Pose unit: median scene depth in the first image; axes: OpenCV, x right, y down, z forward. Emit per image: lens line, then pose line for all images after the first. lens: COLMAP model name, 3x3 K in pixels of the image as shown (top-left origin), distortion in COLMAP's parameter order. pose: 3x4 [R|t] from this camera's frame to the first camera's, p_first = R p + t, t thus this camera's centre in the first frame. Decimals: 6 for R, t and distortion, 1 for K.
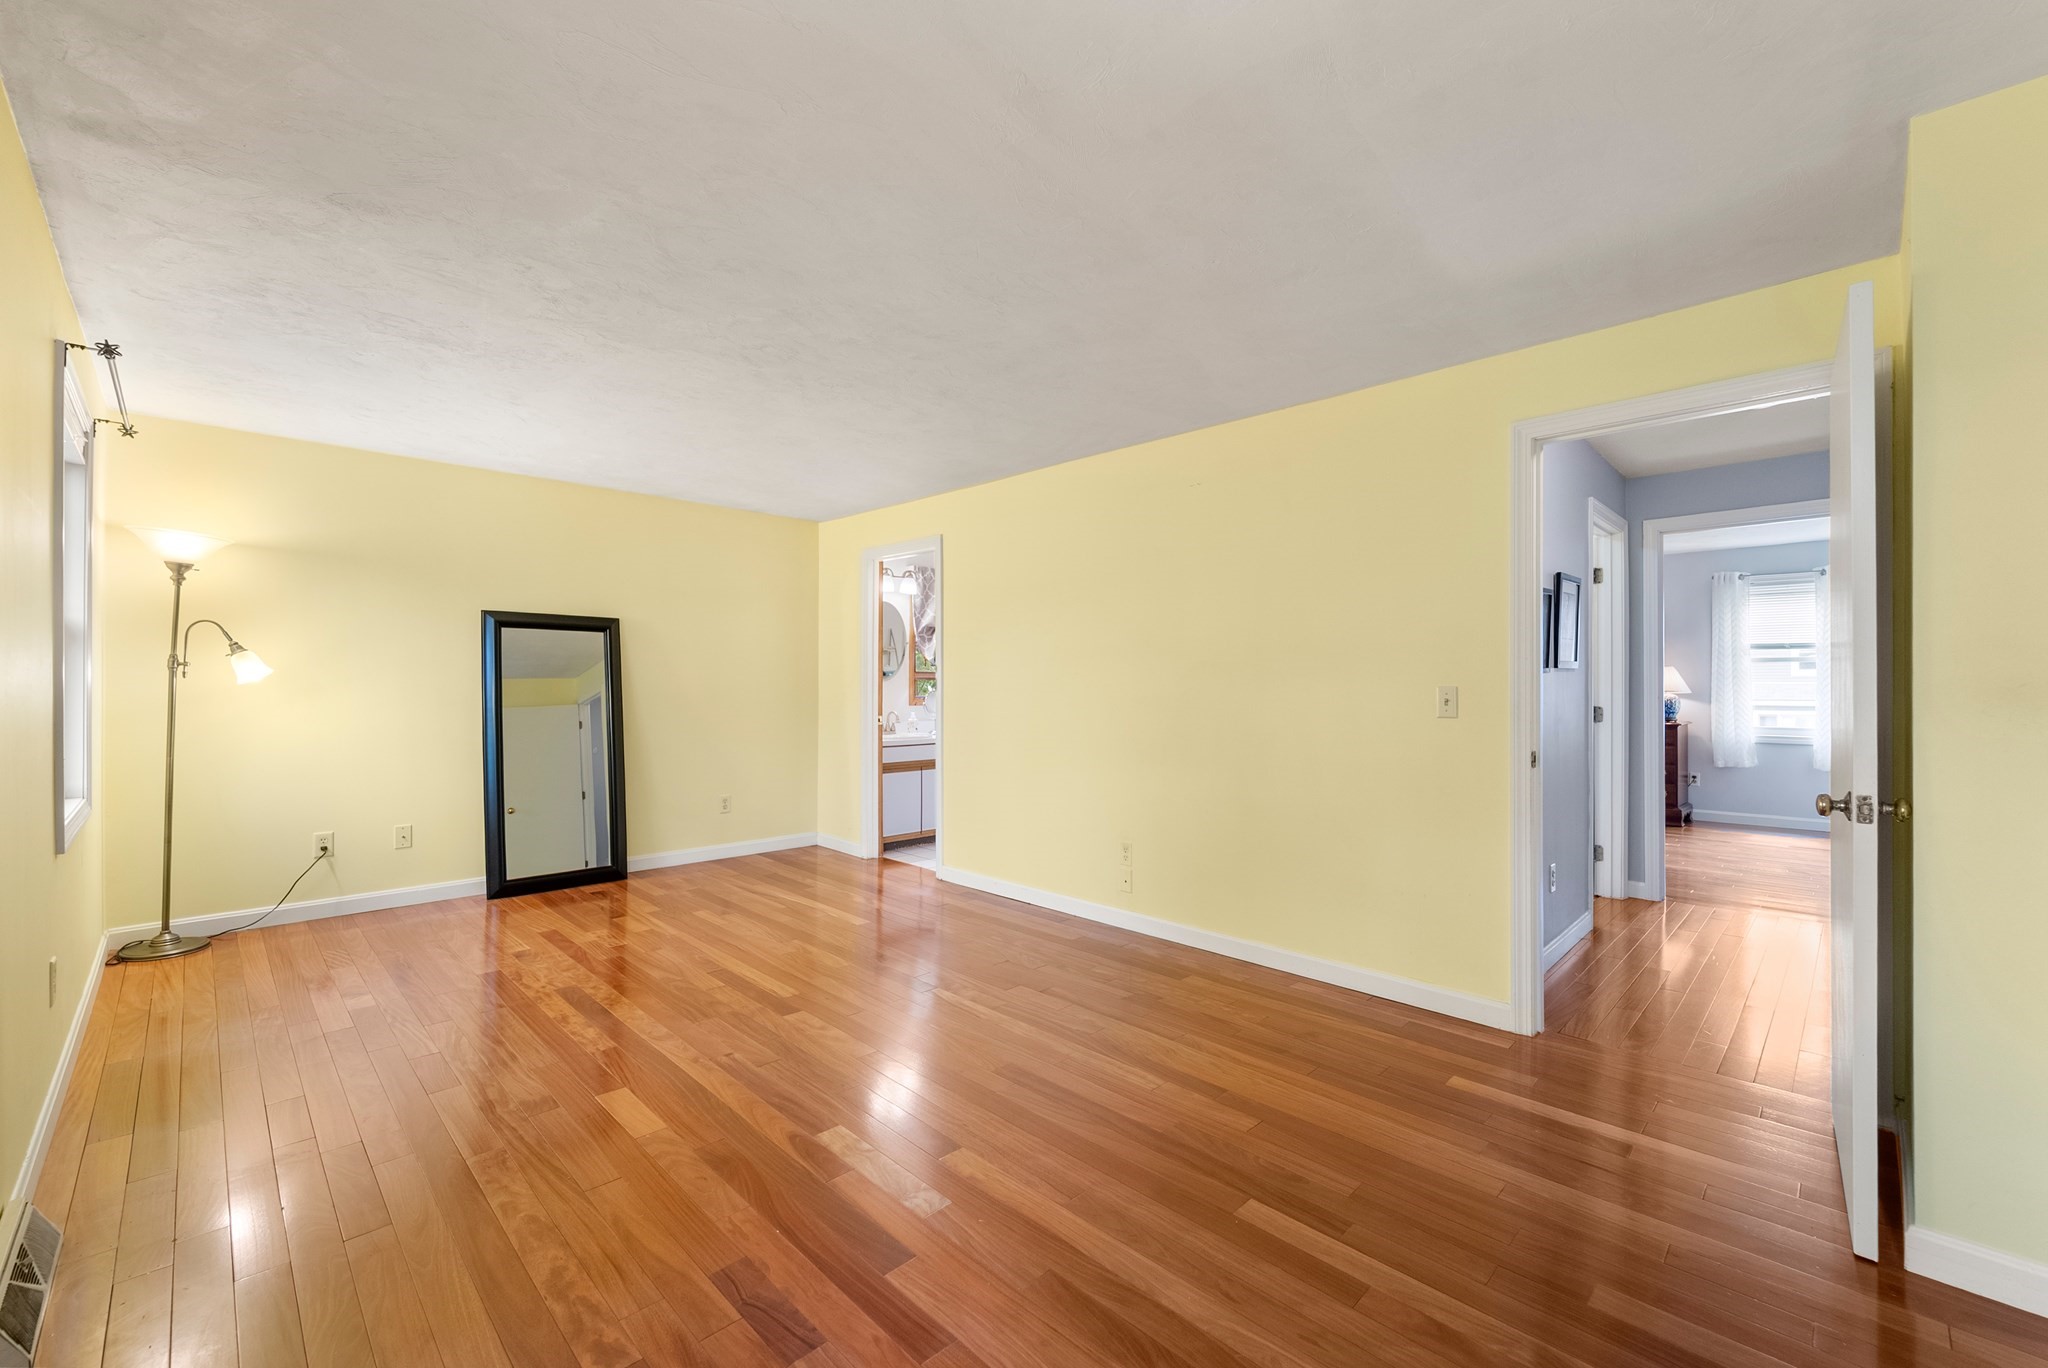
lens RADIAL K [[831.8, 0, 1019.2], [0, 831.8, 691.7], [0, 0, 1]] dist [-0.000284, -0.000861]
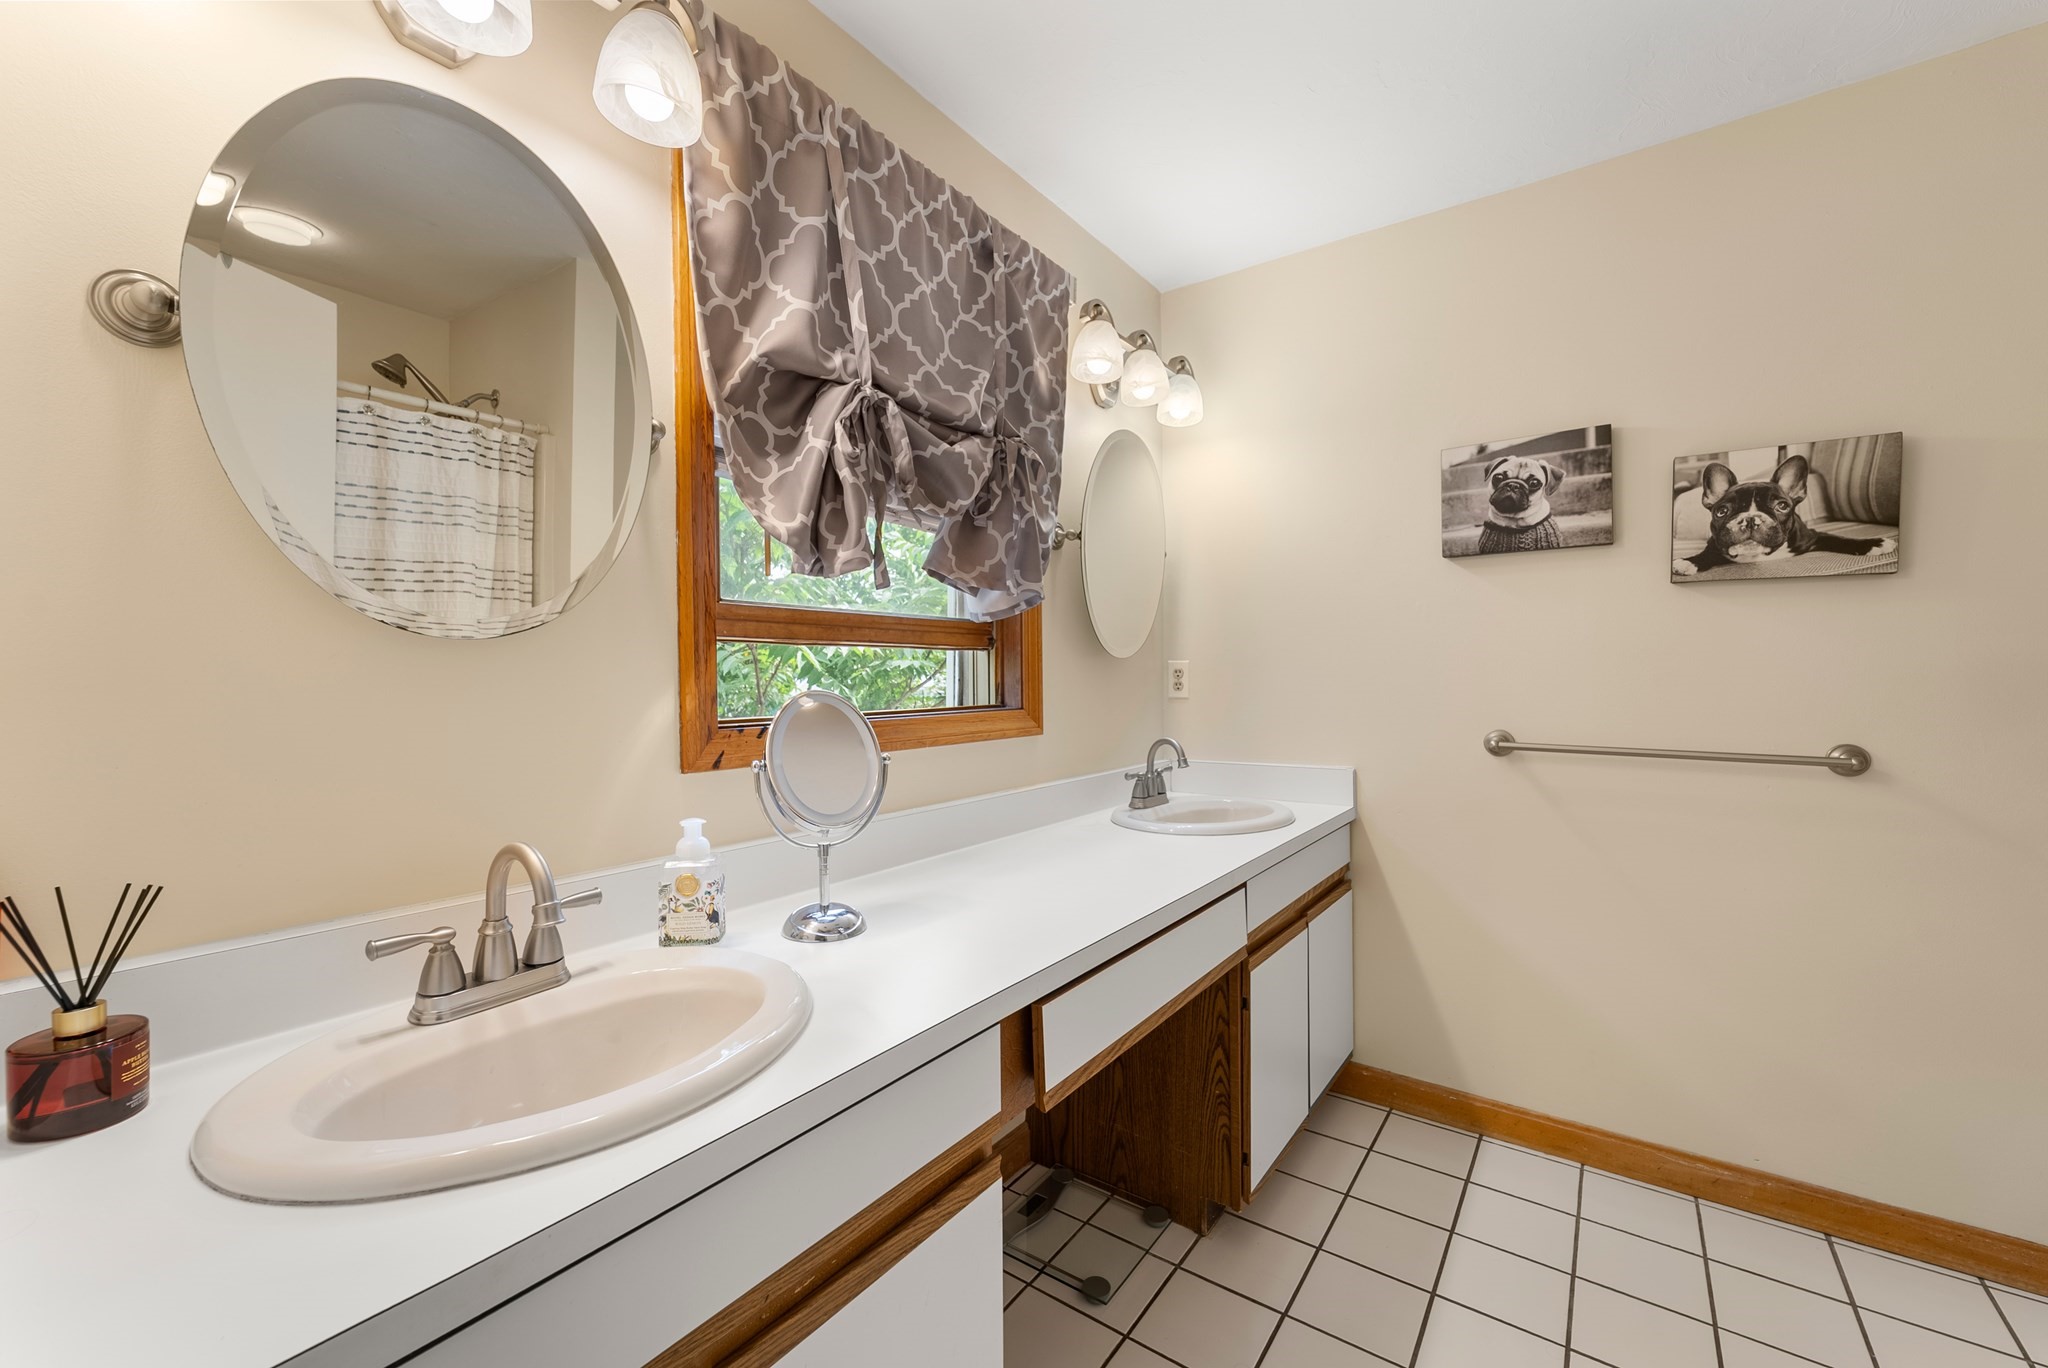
lens RADIAL K [[831.8, 0, 1018.1], [0, 831.8, 687.5], [0, 0, 1]] dist [-0.000284, -0.000861]
pose [[0.986800, -0.012372, 0.161470, -0.164293], [0.012911, 0.999914, -0.002291, -0.004554], [-0.161428, 0.004346, 0.986875, 1.521042]]
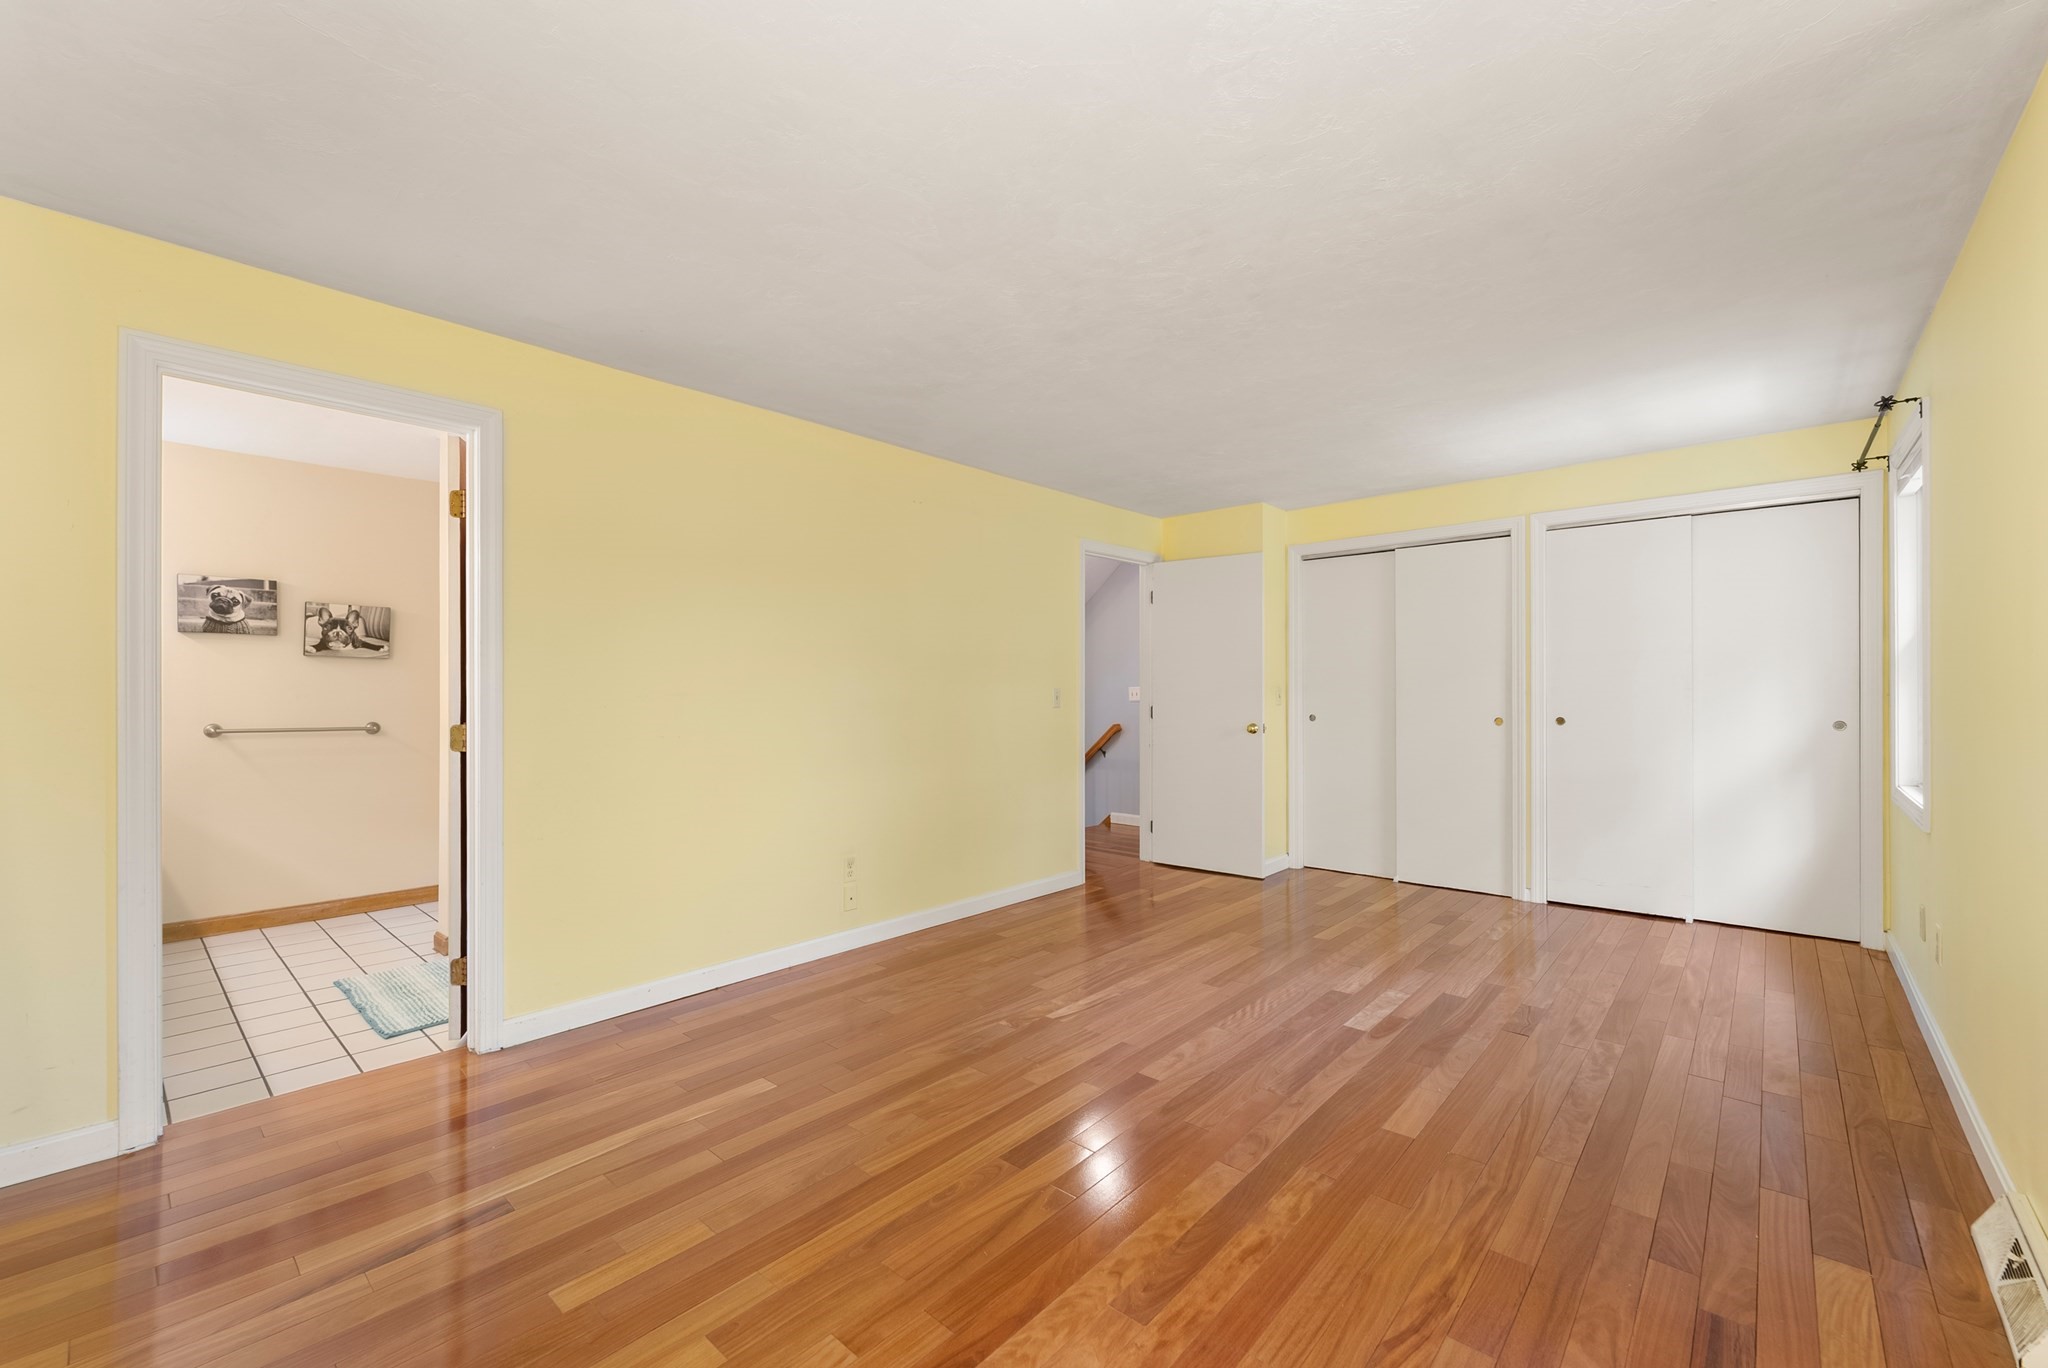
lens RADIAL K [[831.8, 0, 1014.6], [0, 831.8, 684.0], [0, 0, 1]] dist [-0.000284, -0.000861]
pose [[-0.051715, 0.000759, 0.998662, -0.944123], [0.010834, 0.999941, -0.000199, -0.013580], [-0.998603, 0.010809, -0.051721, 0.995825]]
